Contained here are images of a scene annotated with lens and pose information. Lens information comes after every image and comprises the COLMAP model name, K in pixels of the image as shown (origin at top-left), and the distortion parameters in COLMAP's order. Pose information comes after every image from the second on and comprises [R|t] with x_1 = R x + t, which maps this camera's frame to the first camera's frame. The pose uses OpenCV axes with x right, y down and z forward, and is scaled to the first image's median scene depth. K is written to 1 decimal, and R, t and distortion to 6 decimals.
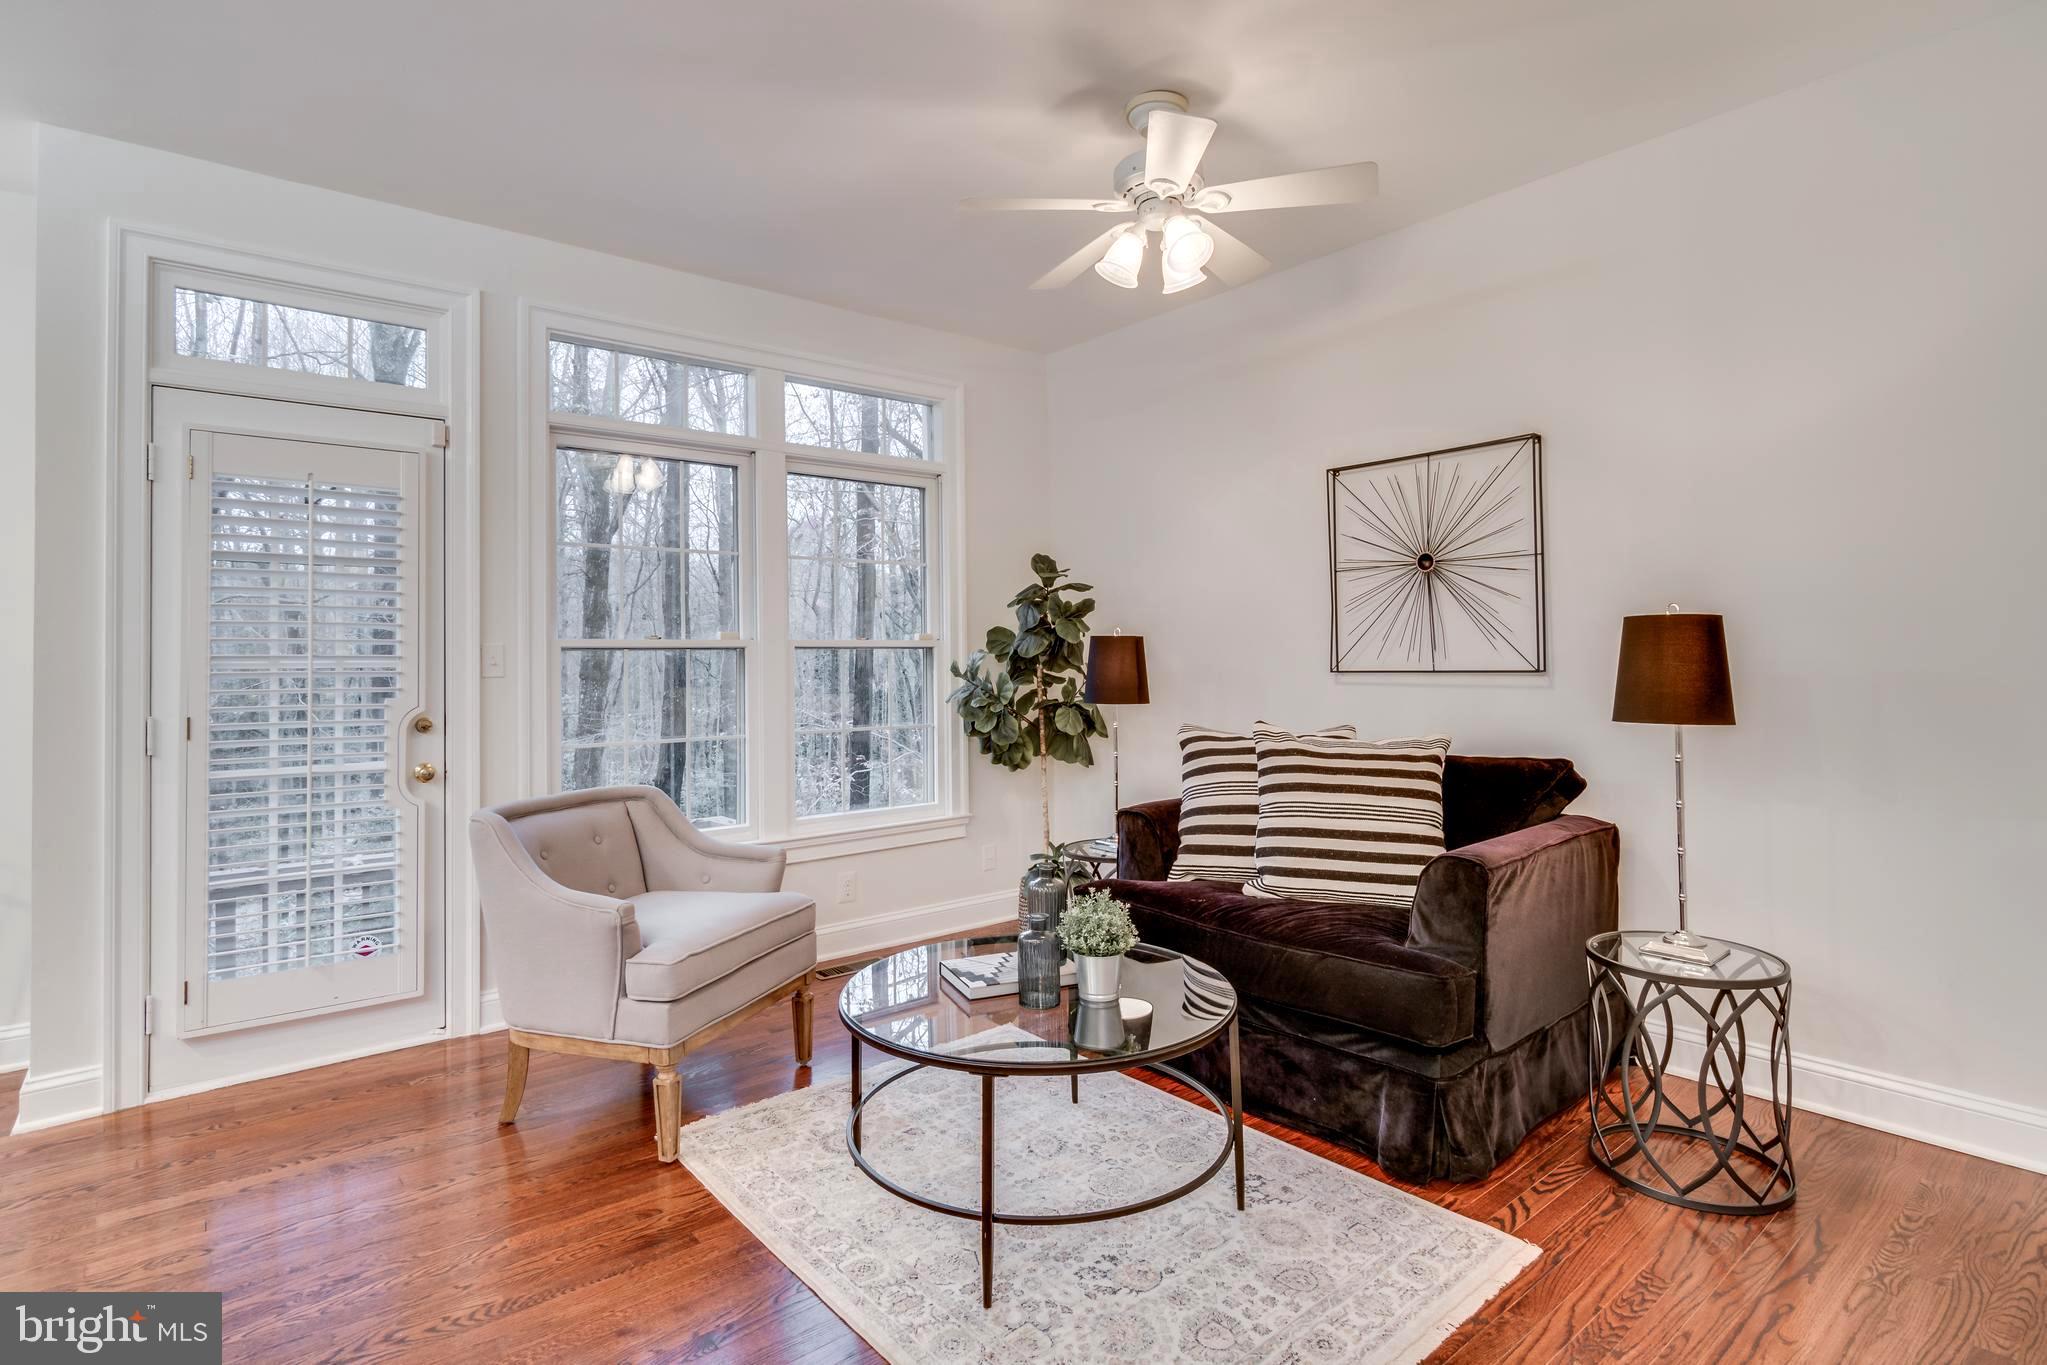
lens RADIAL K [[1054.8, 0, 1020.6], [0, 1054.8, 636.1], [0, 0, 1]] dist [-0.000265, 0.000033]
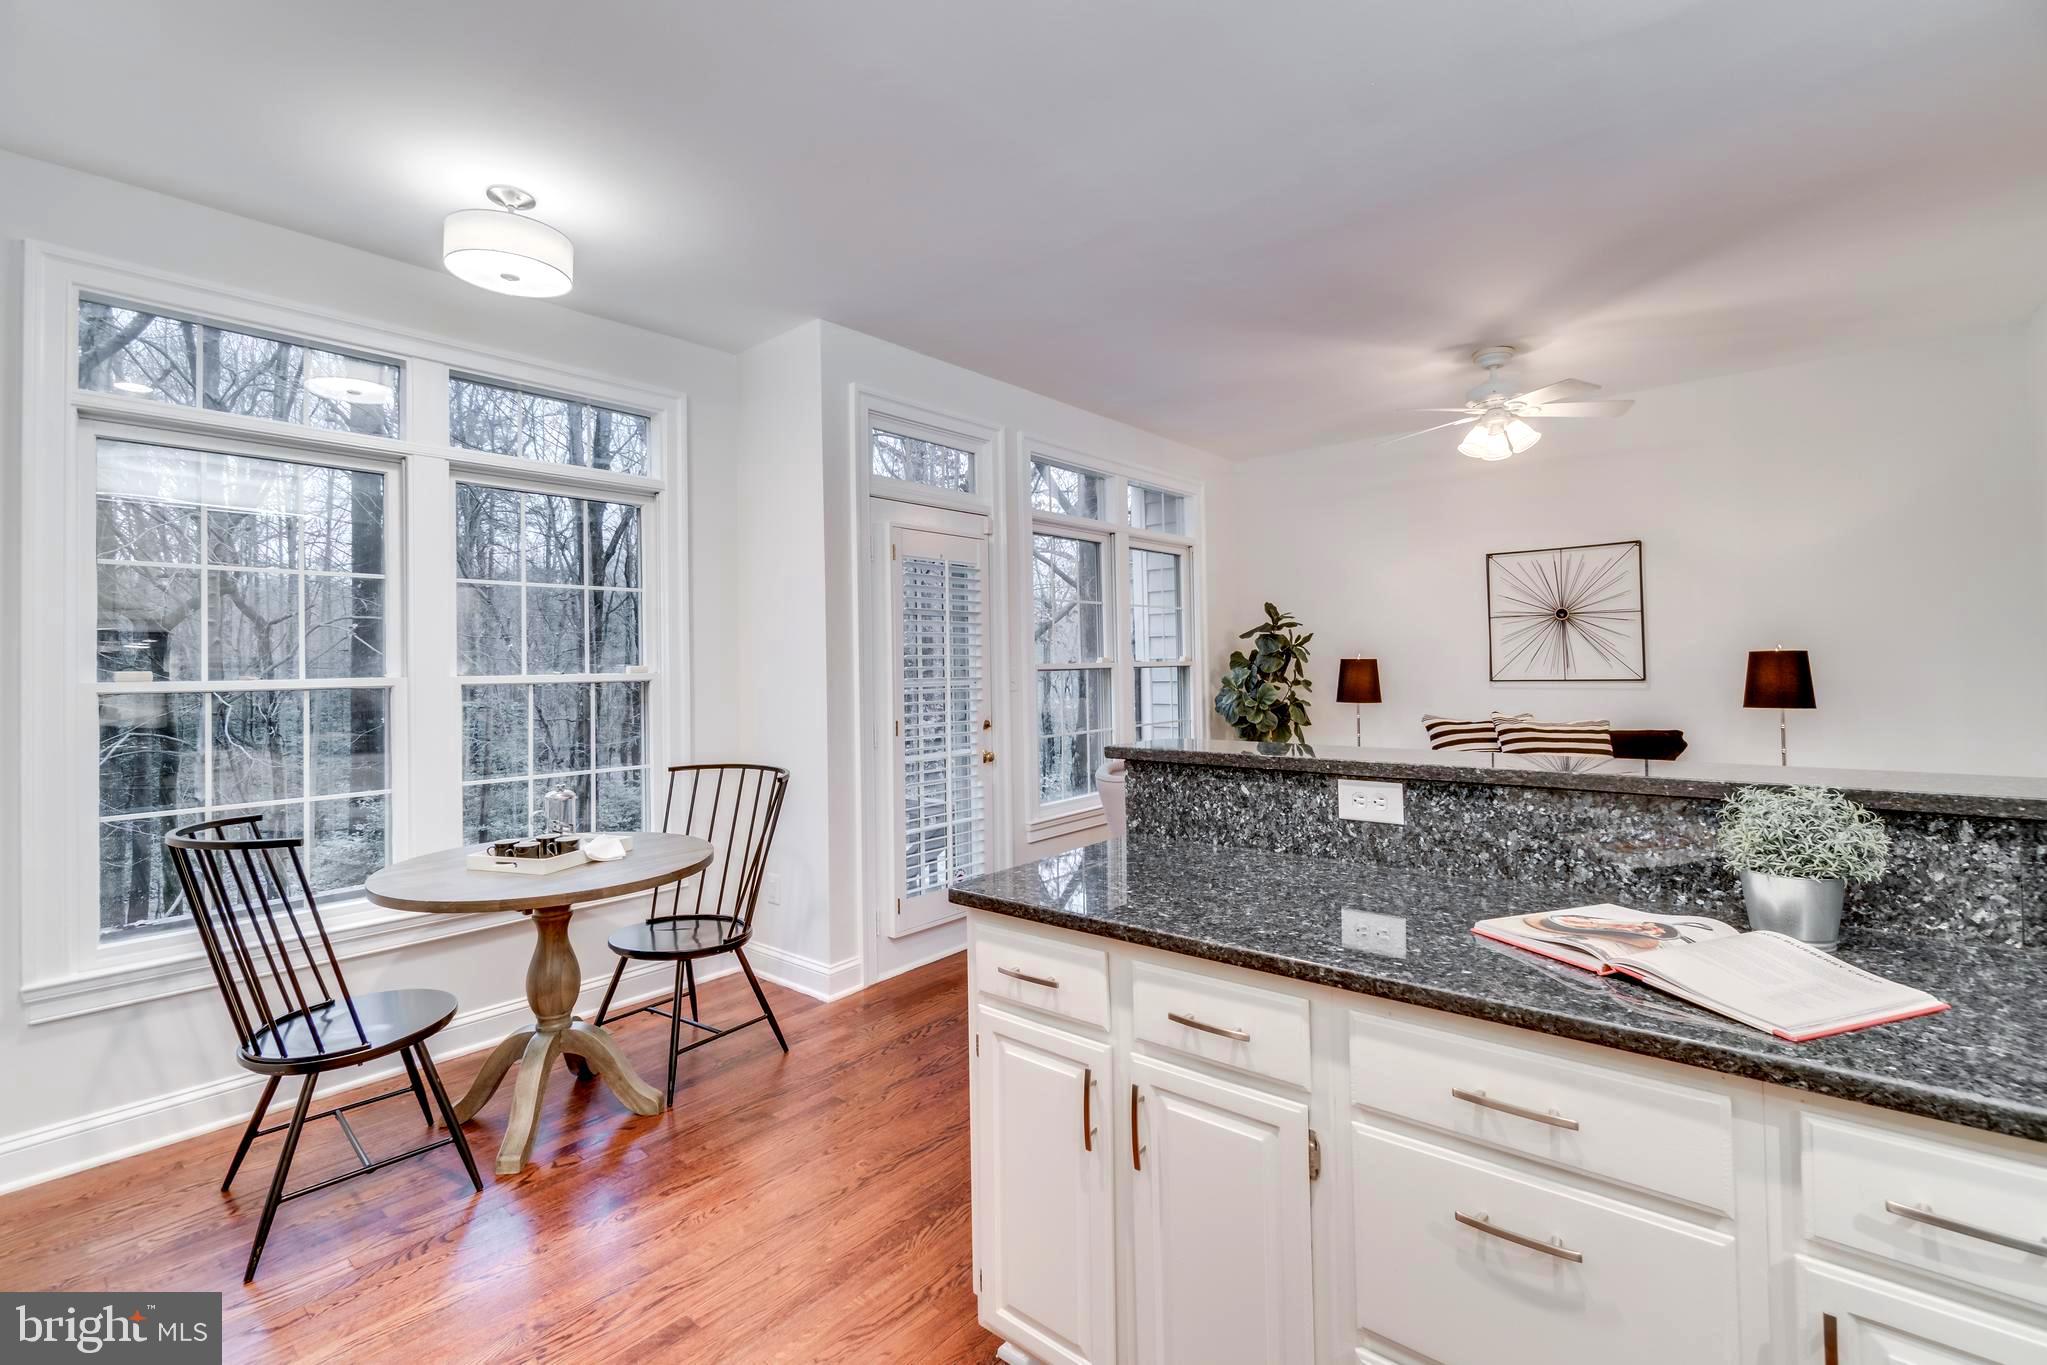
lens RADIAL K [[907.3, 0, 999.4], [0, 907.3, 647.2], [0, 0, 1]] dist [-0.000779, -0.000159]
pose [[0.983614, -0.003836, 0.180248, -0.797892], [0.003342, 0.999990, 0.003046, -0.027784], [-0.180258, -0.002393, 0.983616, -0.256781]]
